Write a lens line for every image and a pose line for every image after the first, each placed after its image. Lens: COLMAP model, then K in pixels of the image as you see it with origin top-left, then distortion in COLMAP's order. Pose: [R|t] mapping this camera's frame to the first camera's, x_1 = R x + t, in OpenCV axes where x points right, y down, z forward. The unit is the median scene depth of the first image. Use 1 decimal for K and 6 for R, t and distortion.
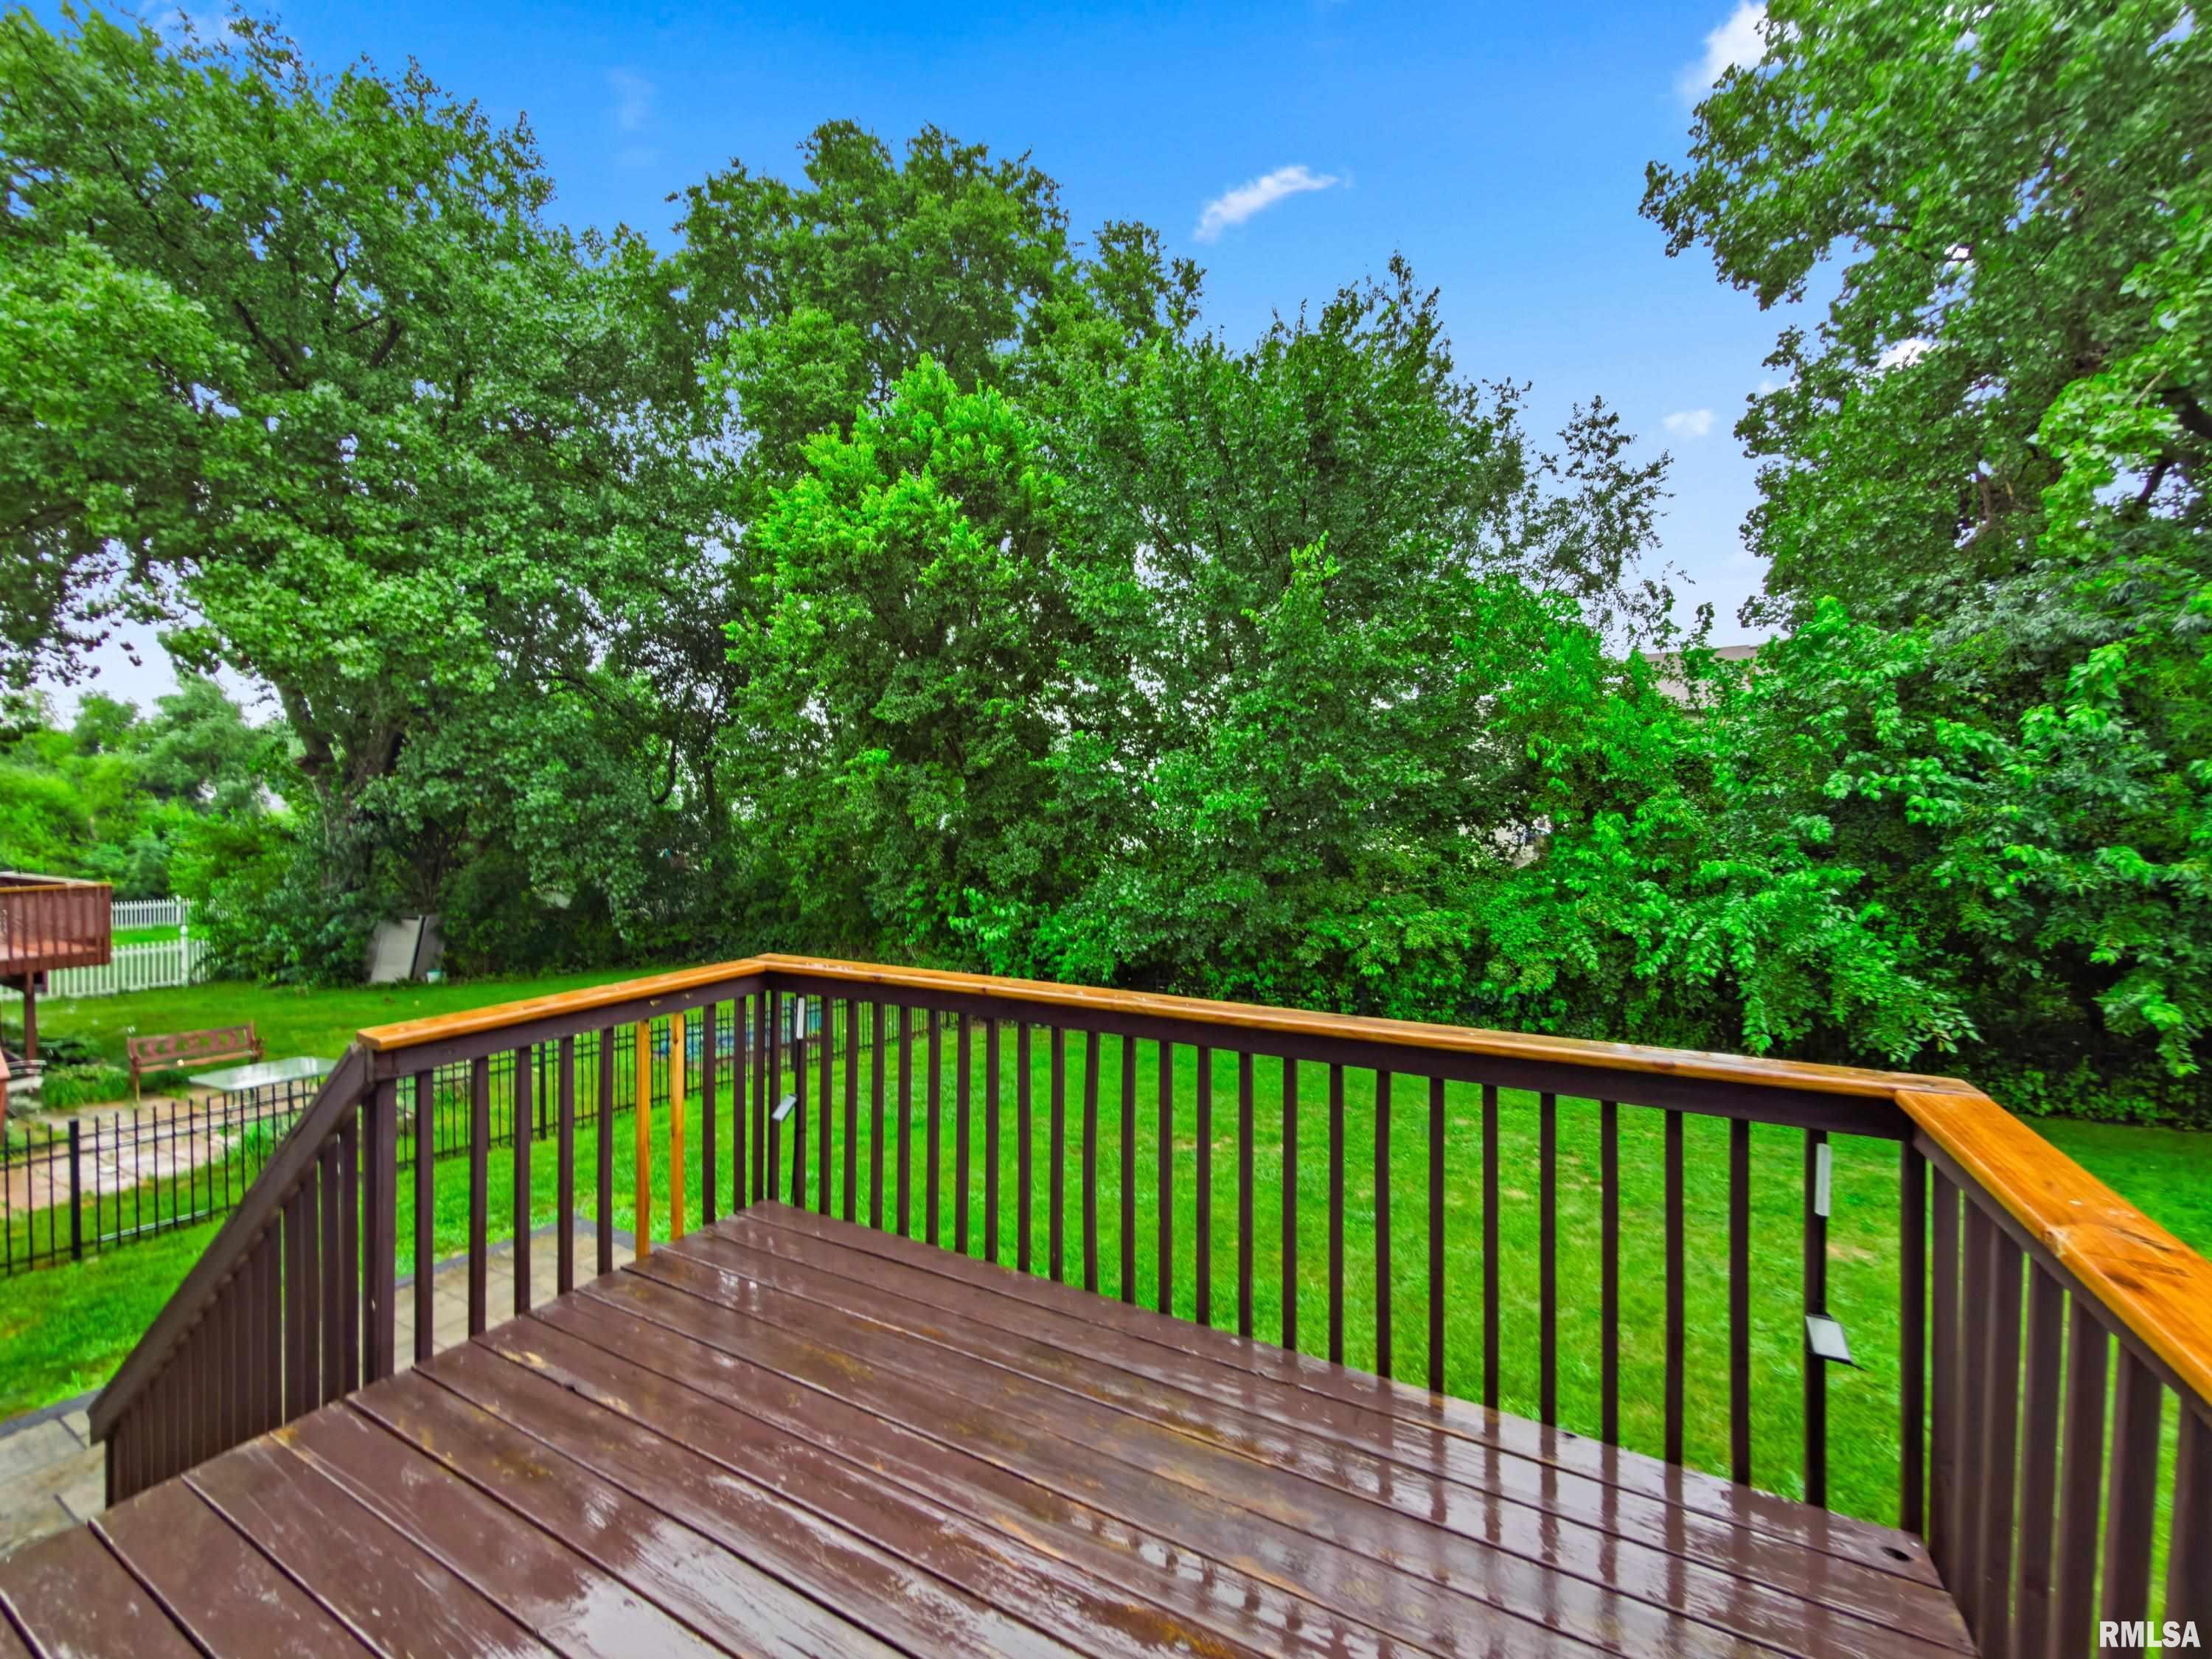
lens RADIAL K [[893.4, 0, 1105.4], [0, 893.4, 881.8], [0, 0, 1]] dist [0.001589, 0.000323]
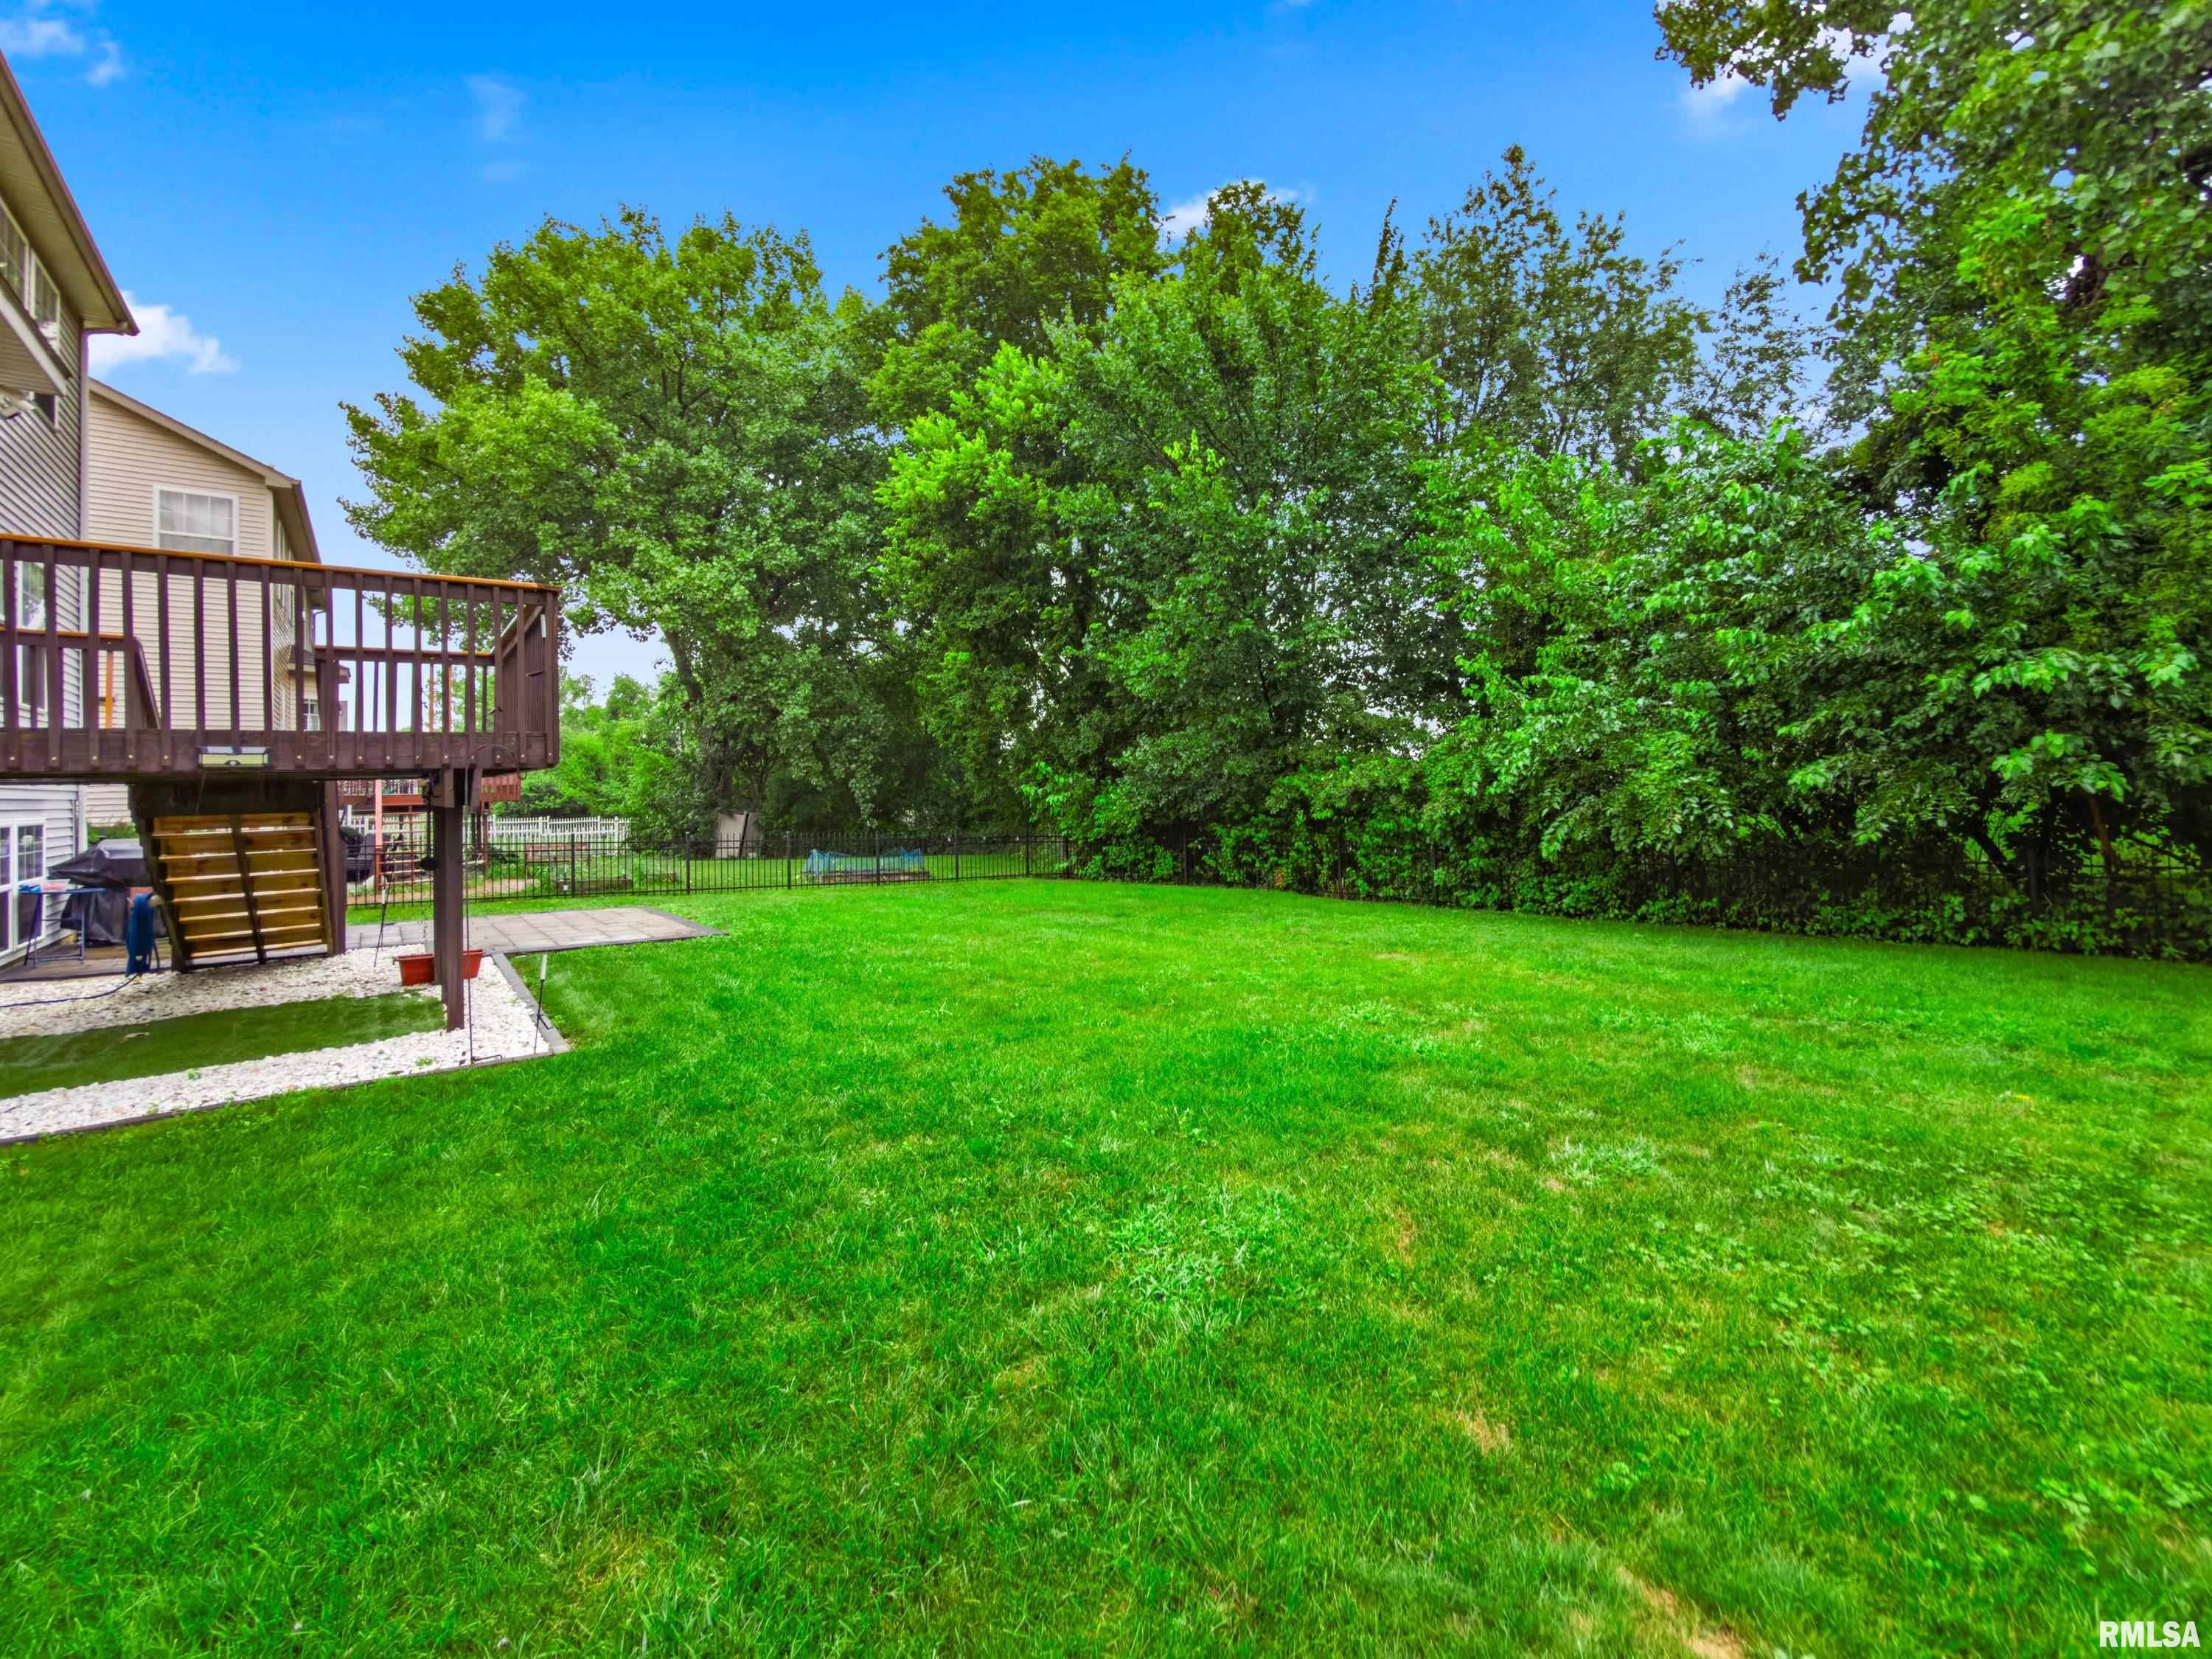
lens RADIAL K [[890.3, 0, 1106.0], [0, 890.3, 829.5], [0, 0, 1]] dist [-0.000483, 0.000159]
pose [[0.927344, 0.004463, -0.374183, 0.365835], [-0.008100, 0.999934, -0.008147, 0.100887], [0.374122, 0.010586, 0.927319, -0.100503]]
